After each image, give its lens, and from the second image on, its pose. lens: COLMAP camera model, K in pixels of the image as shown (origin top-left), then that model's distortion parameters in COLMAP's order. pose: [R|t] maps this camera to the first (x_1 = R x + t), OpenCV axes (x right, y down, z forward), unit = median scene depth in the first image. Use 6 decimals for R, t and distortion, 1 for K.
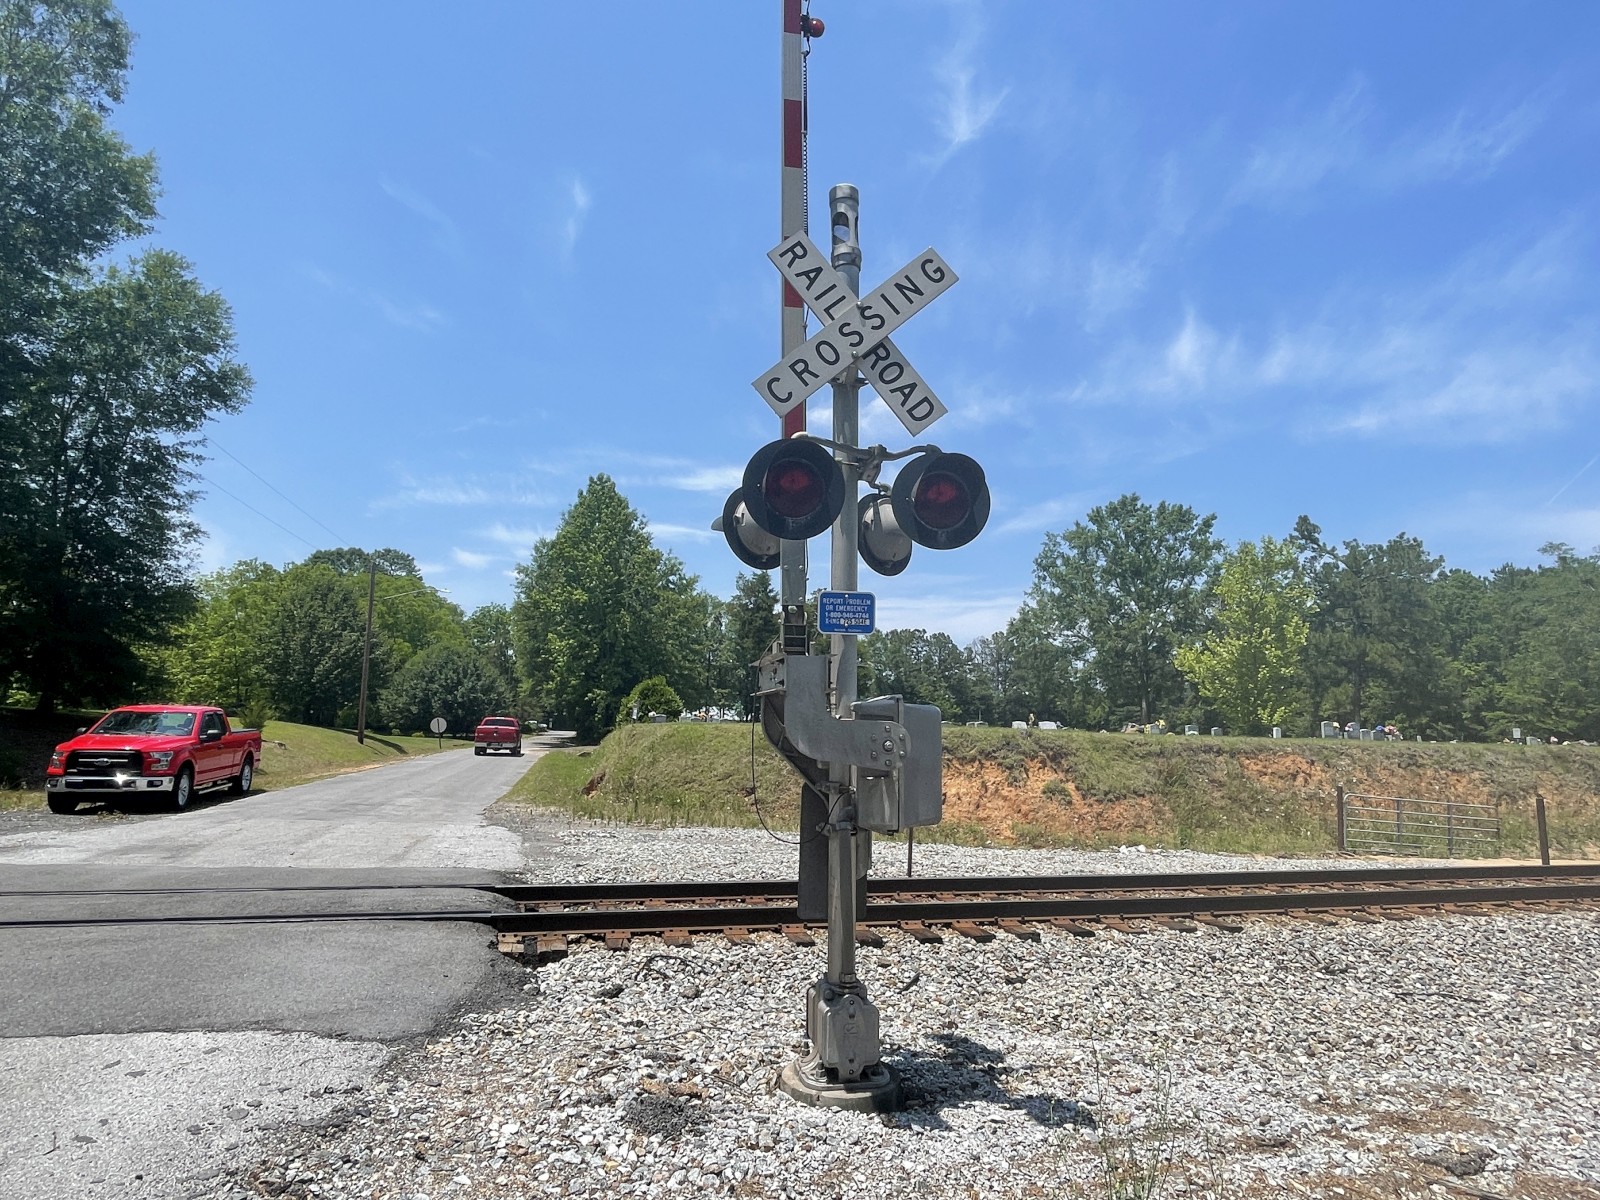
lens RADIAL K [[924.9, 0, 806.2], [0, 924.9, 597.5], [0, 0, 1]] dist [-0.005433, -0.000657]
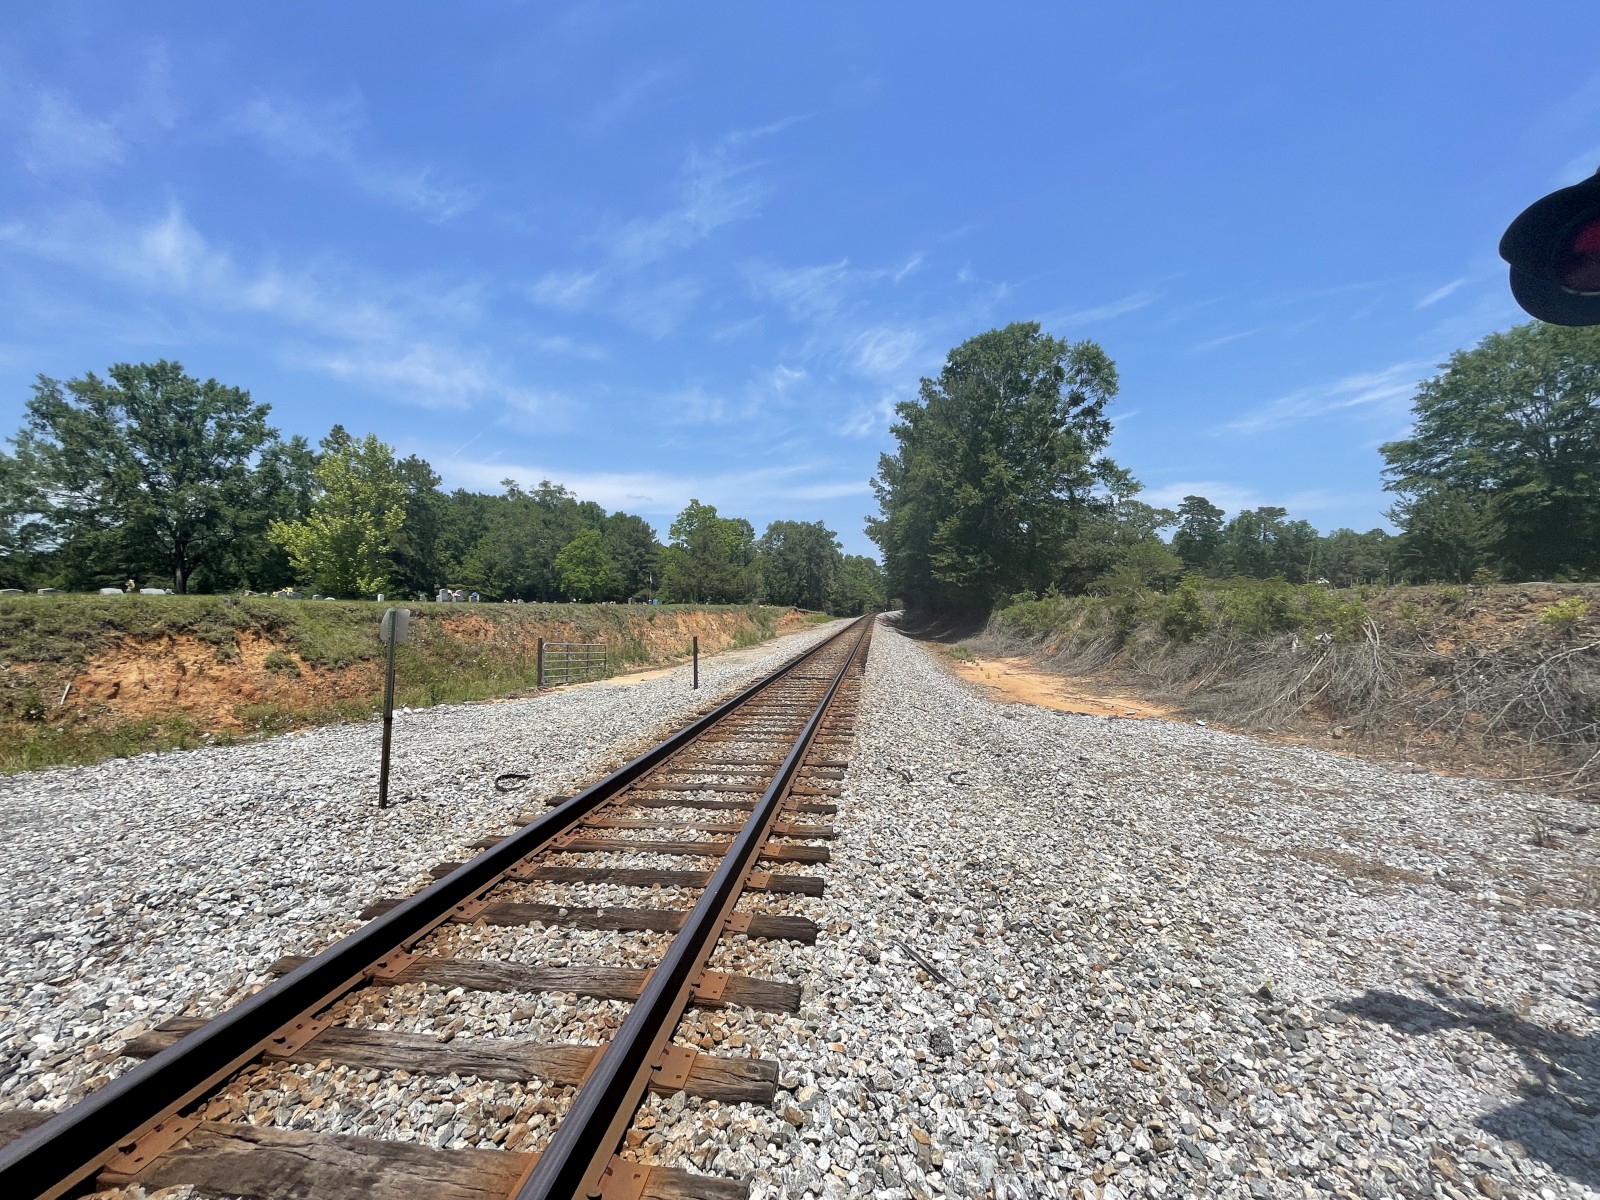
lens RADIAL K [[644.2, 0, 800.0], [0, 644.2, 600.0], [0, 0, 1]] dist [-0.014476, 0.002548]
pose [[0.369461, -0.012622, 0.929161, -0.113832], [-0.124604, 0.990205, 0.062998, 0.044050], [-0.920854, -0.139052, 0.364269, 0.306127]]
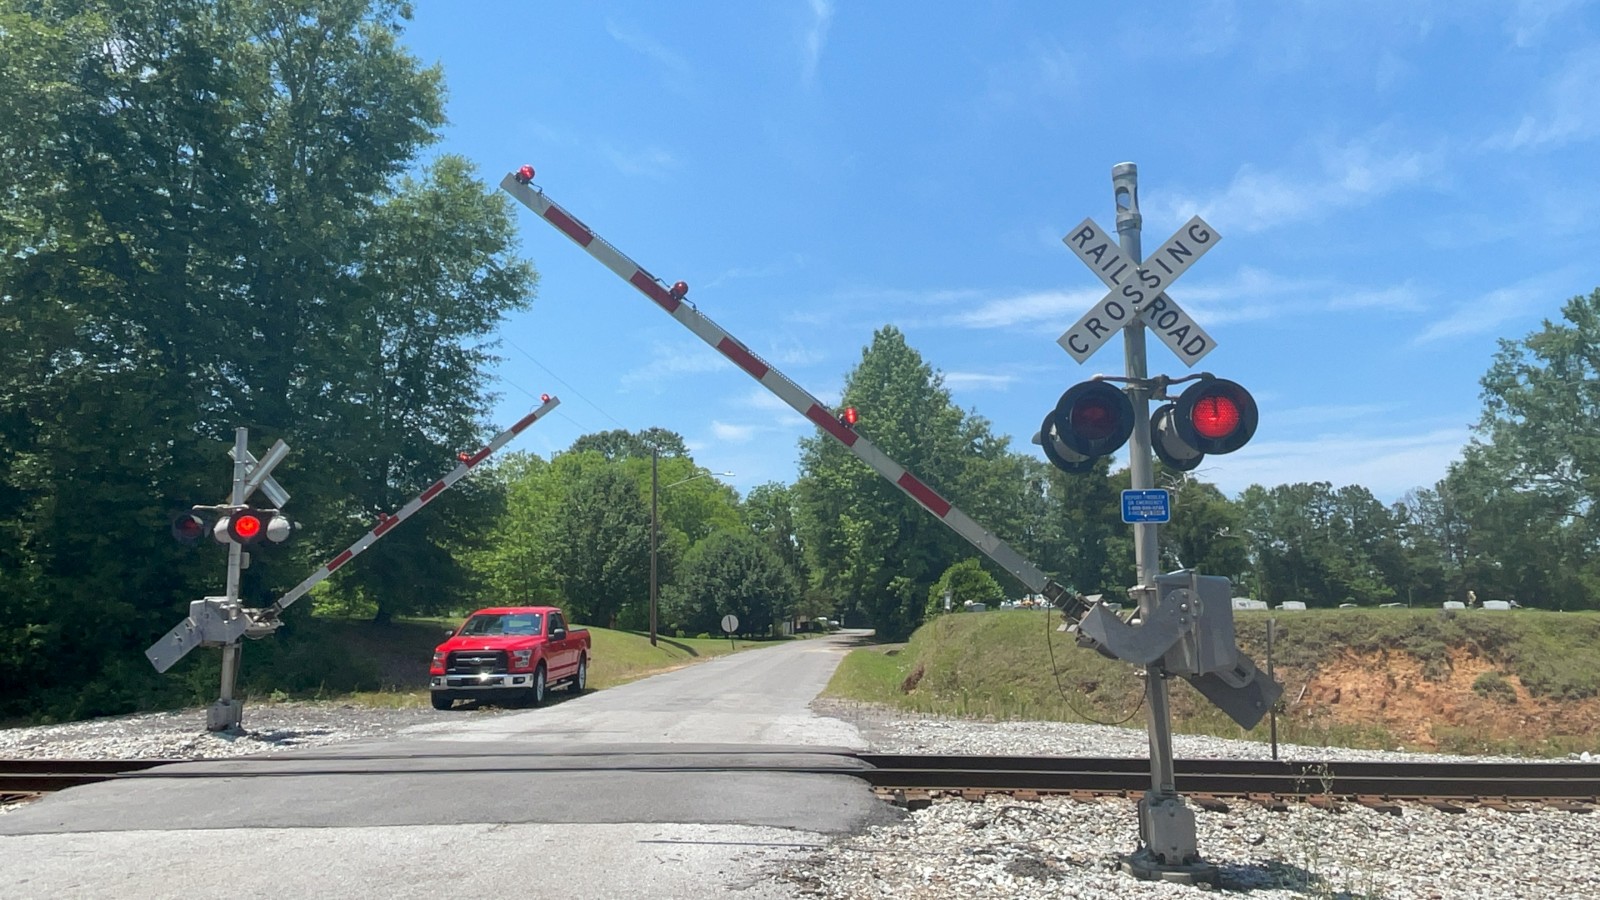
lens RADIAL K [[1151.7, 0, 800.0], [0, 1151.7, 450.0], [0, 0, 1]] dist [0.169700, -0.209421]
pose [[0.954563, -0.068951, -0.289923, 0.012648], [0.066526, 0.997618, -0.018224, -0.013272], [0.290489, -0.001892, 0.956876, -0.144124]]
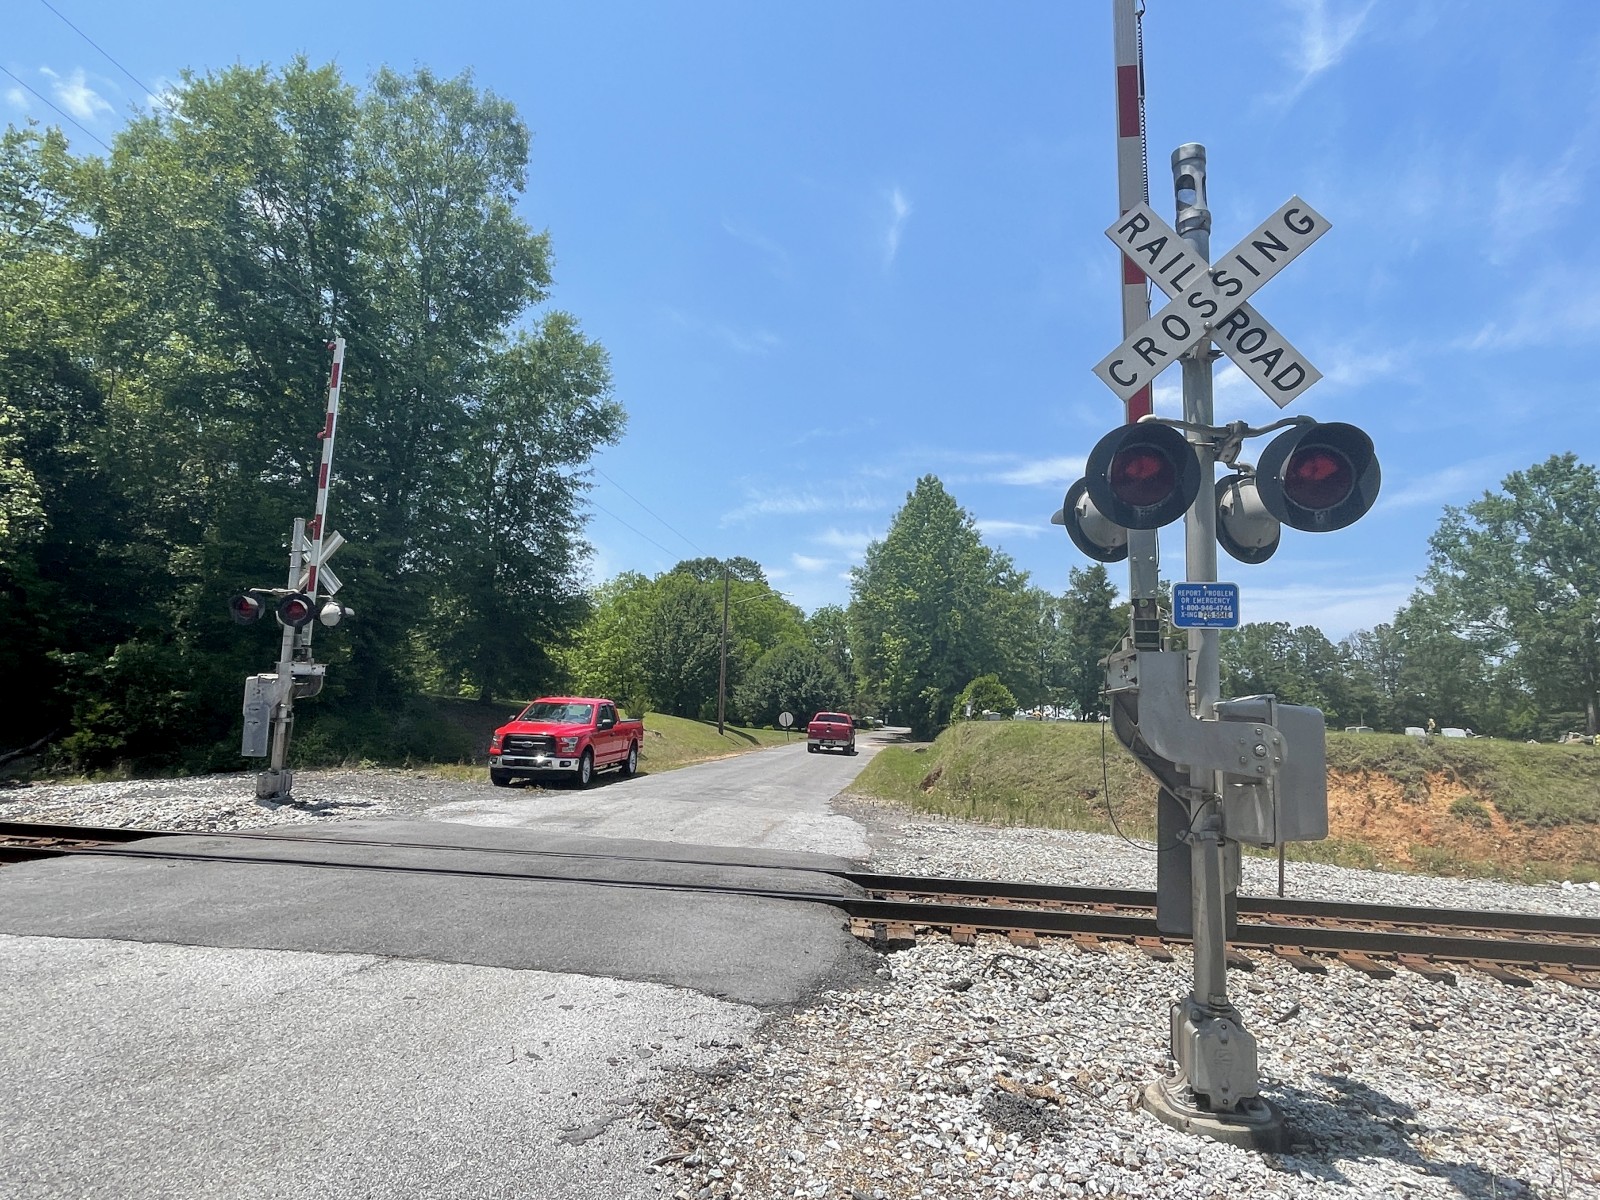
lens RADIAL K [[924.9, 0, 806.2], [0, 924.9, 597.5], [0, 0, 1]] dist [-0.005433, -0.000657]
pose [[0.938190, -0.025924, -0.345148, -0.002438], [0.026736, 0.999640, -0.002410, 0.000054], [0.345086, -0.006967, 0.938545, -0.001357]]
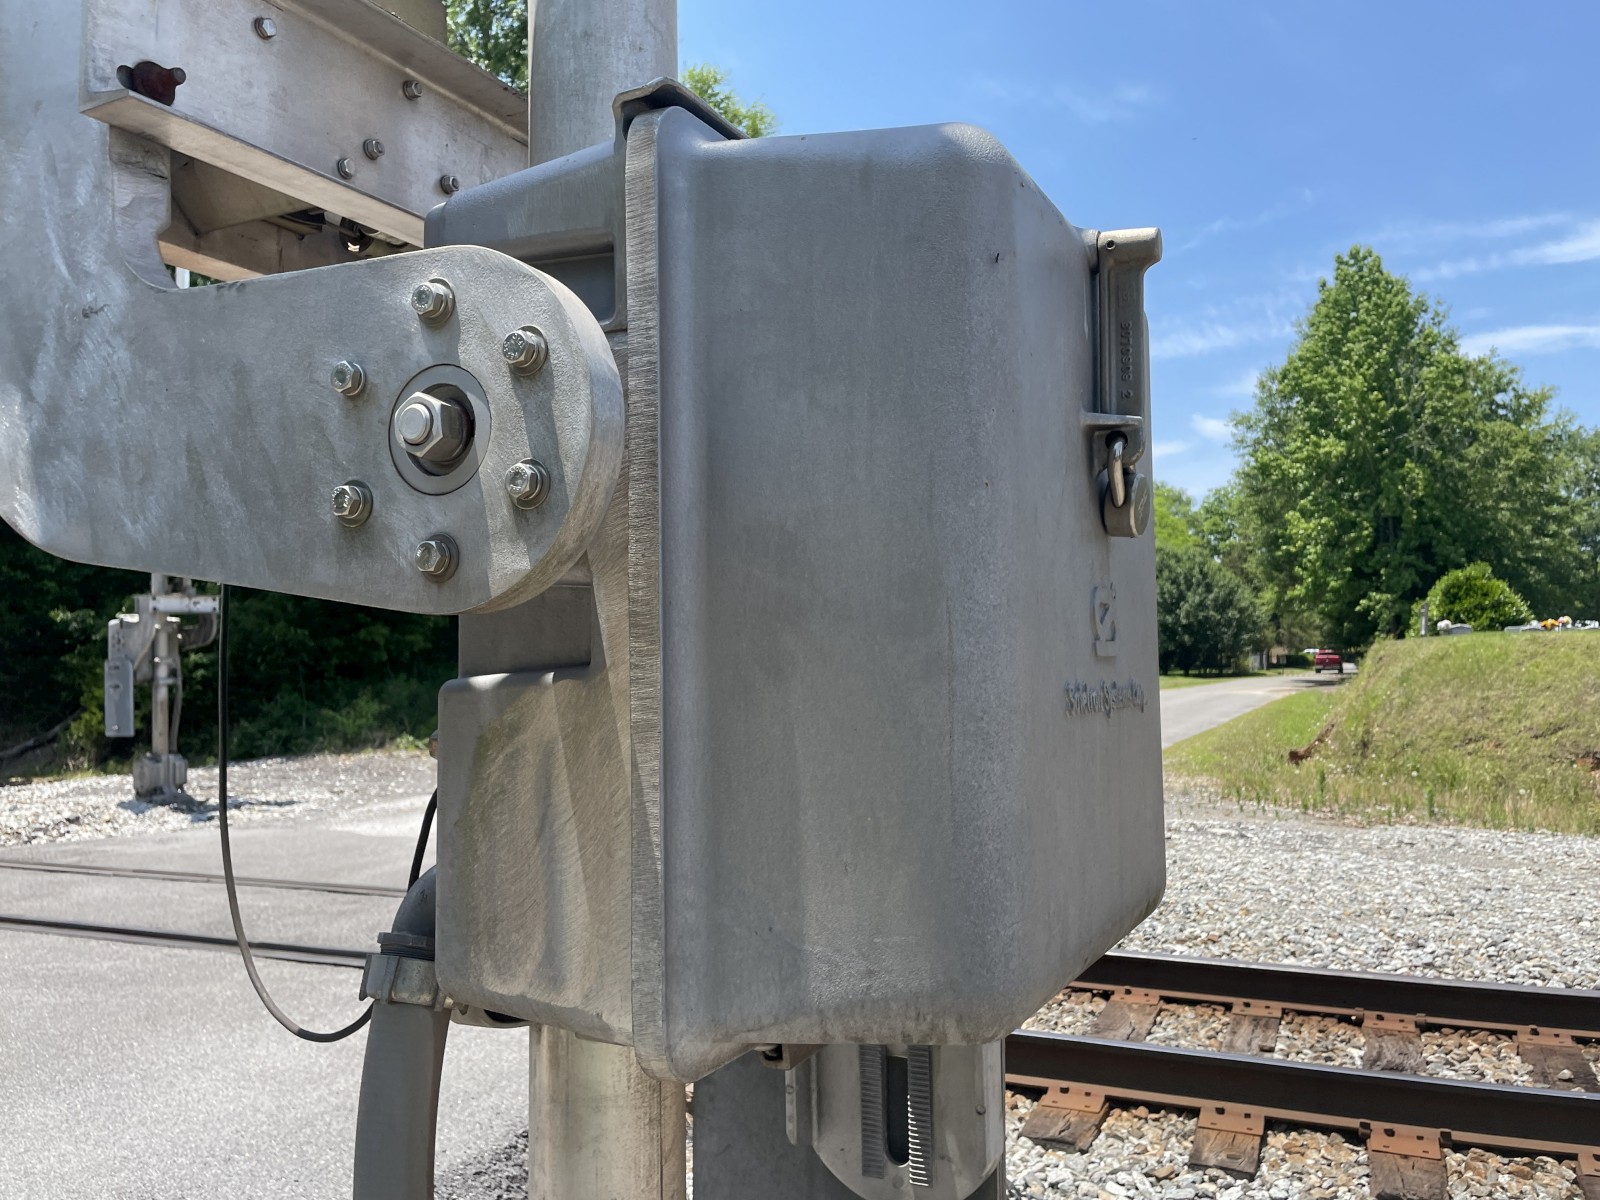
lens RADIAL K [[1300.8, 0, 788.4], [0, 1300.8, 580.7], [0, 0, 1]] dist [0.066149, -0.083455]
pose [[0.780041, -0.064264, -0.622419, 0.046502], [0.112180, 0.992958, 0.038068, 0.034602], [0.615590, -0.099517, 0.781758, 0.169383]]
